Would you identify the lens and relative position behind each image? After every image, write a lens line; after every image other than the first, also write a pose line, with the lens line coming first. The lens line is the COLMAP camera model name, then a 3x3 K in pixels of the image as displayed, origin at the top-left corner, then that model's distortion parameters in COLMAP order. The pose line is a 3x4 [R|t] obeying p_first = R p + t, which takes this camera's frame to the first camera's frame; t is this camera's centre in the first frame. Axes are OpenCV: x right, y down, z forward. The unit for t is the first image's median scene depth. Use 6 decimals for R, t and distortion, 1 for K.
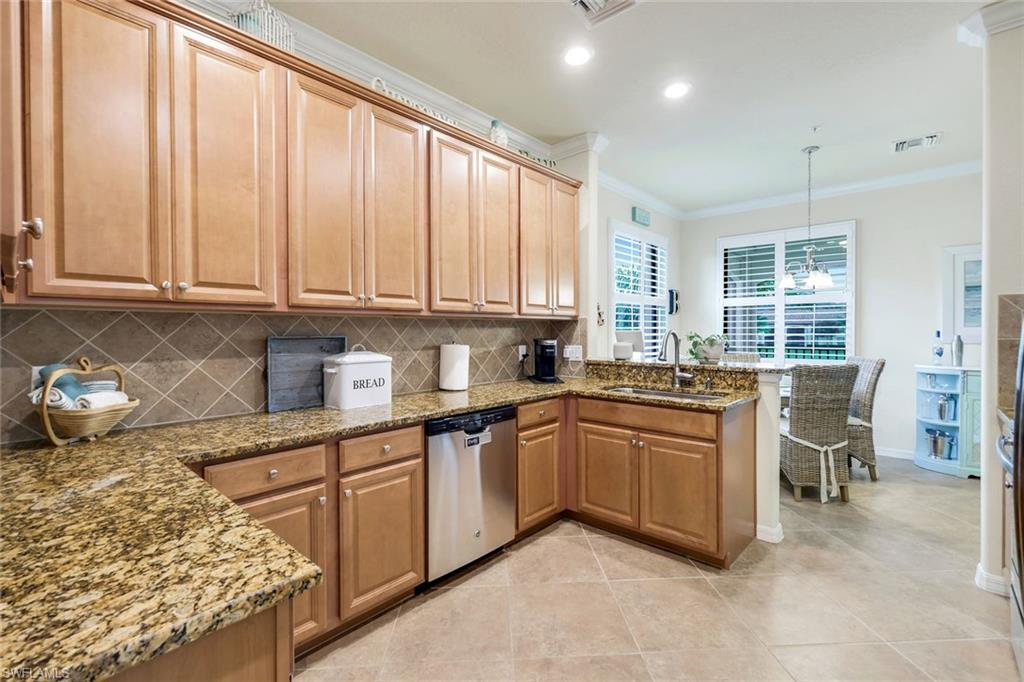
lens RADIAL K [[450.8, 0, 511.9], [0, 450.8, 336.3], [0, 0, 1]] dist [0.002076, -0.000095]
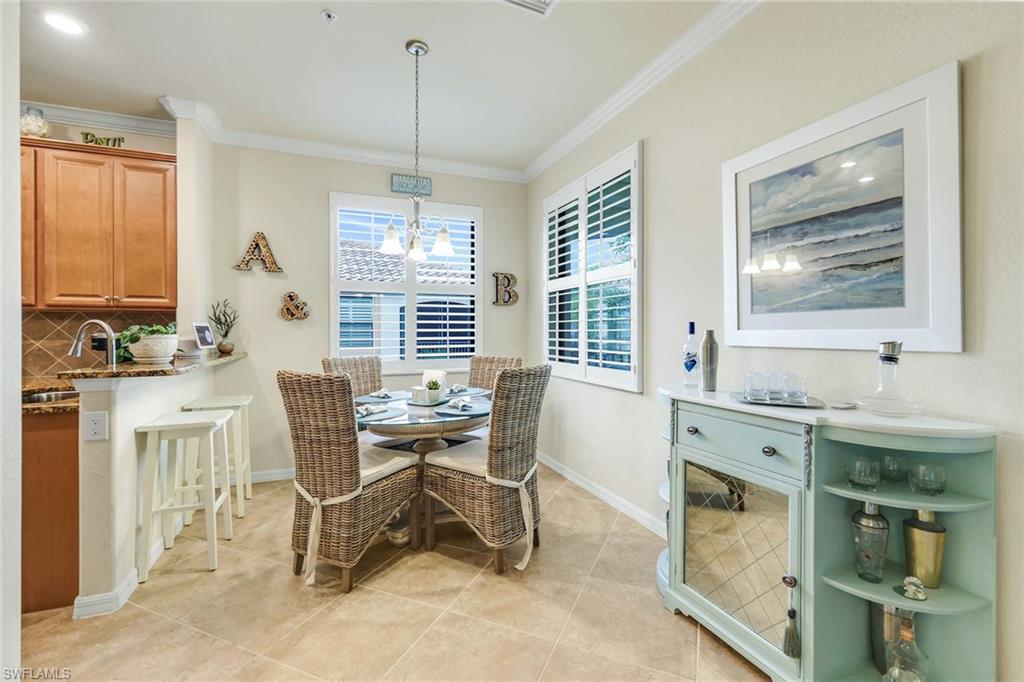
lens RADIAL K [[445.6, 0, 510.9], [0, 445.6, 333.5], [0, 0, 1]] dist [0.001804, -0.000620]
pose [[0.898810, 0.003475, -0.438324, 1.541280], [-0.008336, 0.999923, -0.009166, 0.013234], [0.438258, 0.011892, 0.898770, 0.683831]]
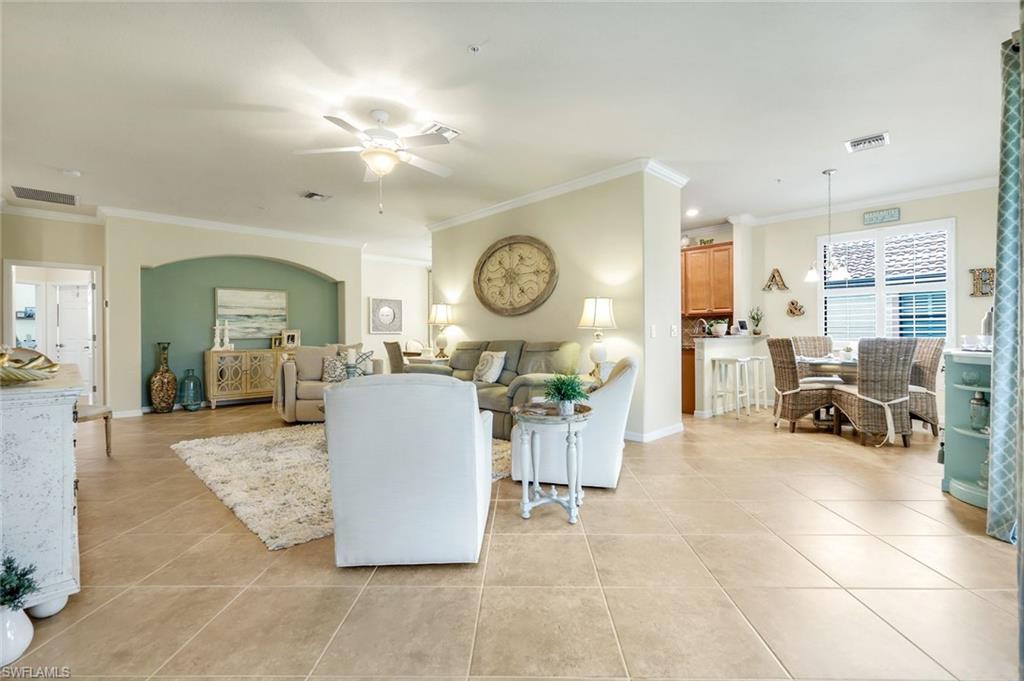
lens RADIAL K [[450.8, 0, 511.9], [0, 450.8, 335.8], [0, 0, 1]] dist [0.002076, -0.000095]
pose [[-0.073259, 0.006430, -0.997292, 2.868573], [-0.009244, 0.999932, 0.007126, 0.066483], [0.997270, 0.009741, -0.073195, 0.293747]]
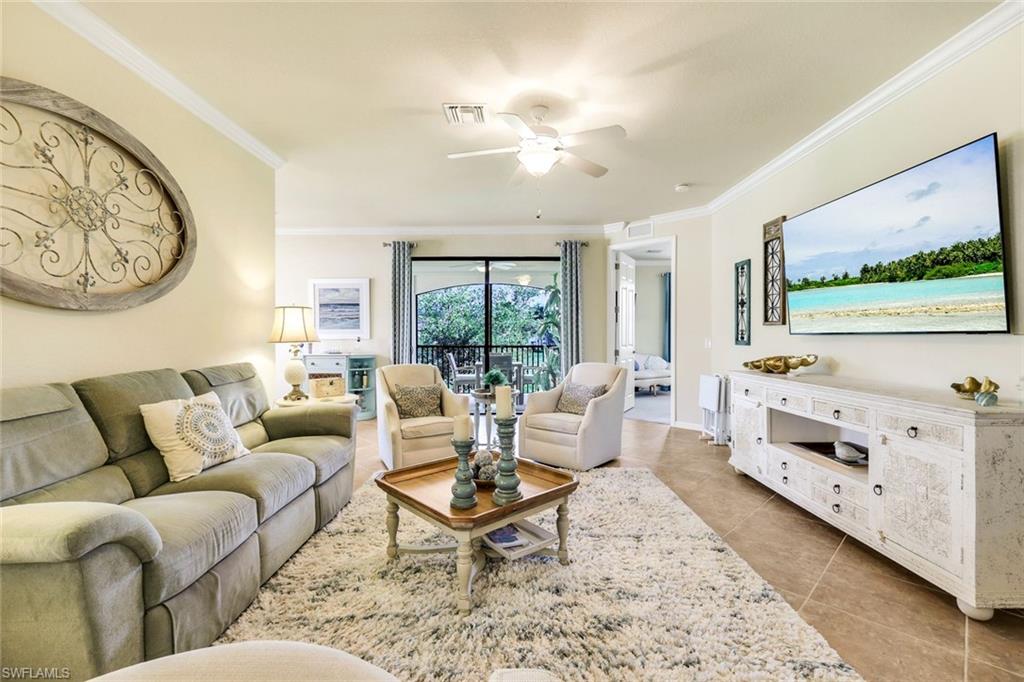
lens RADIAL K [[450.8, 0, 511.9], [0, 450.8, 336.3], [0, 0, 1]] dist [0.002076, -0.000095]
pose [[0.748555, 0.000890, 0.663072, 0.699884], [0.009898, 0.999873, -0.012516, 0.050736], [-0.662999, 0.015932, 0.748451, -1.053269]]
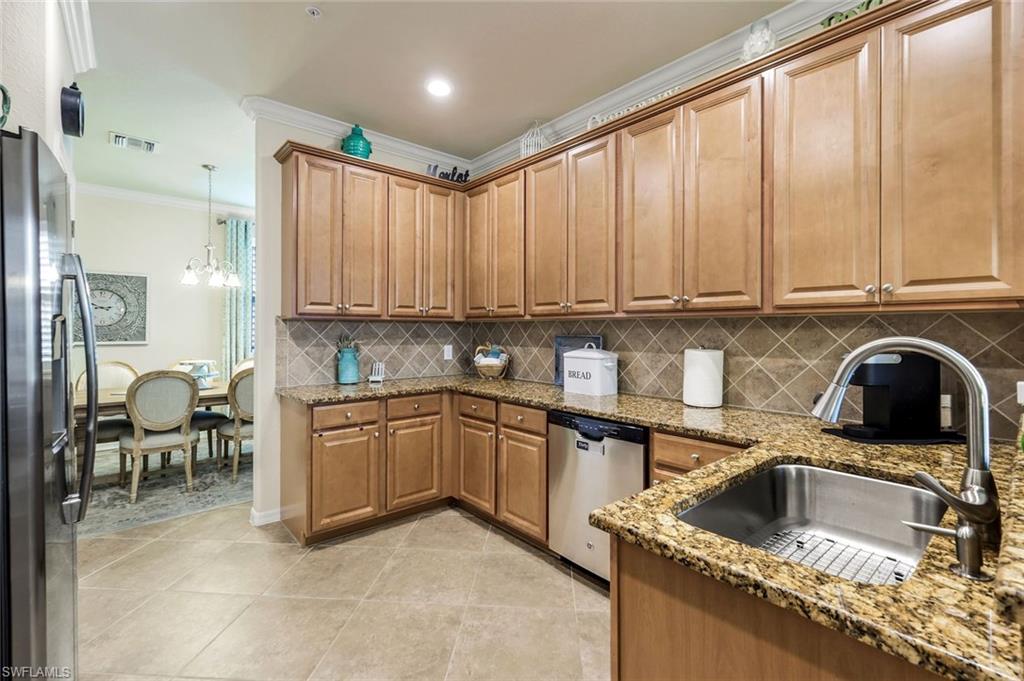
lens RADIAL K [[446.0, 0, 515.2], [0, 446.0, 326.2], [0, 0, 1]] dist [-0.000707, -0.000110]
pose [[-0.121411, -0.006579, -0.992580, 0.785663], [-0.017834, 0.999831, -0.004446, -0.016435], [0.992442, 0.017162, -0.121508, 0.844091]]
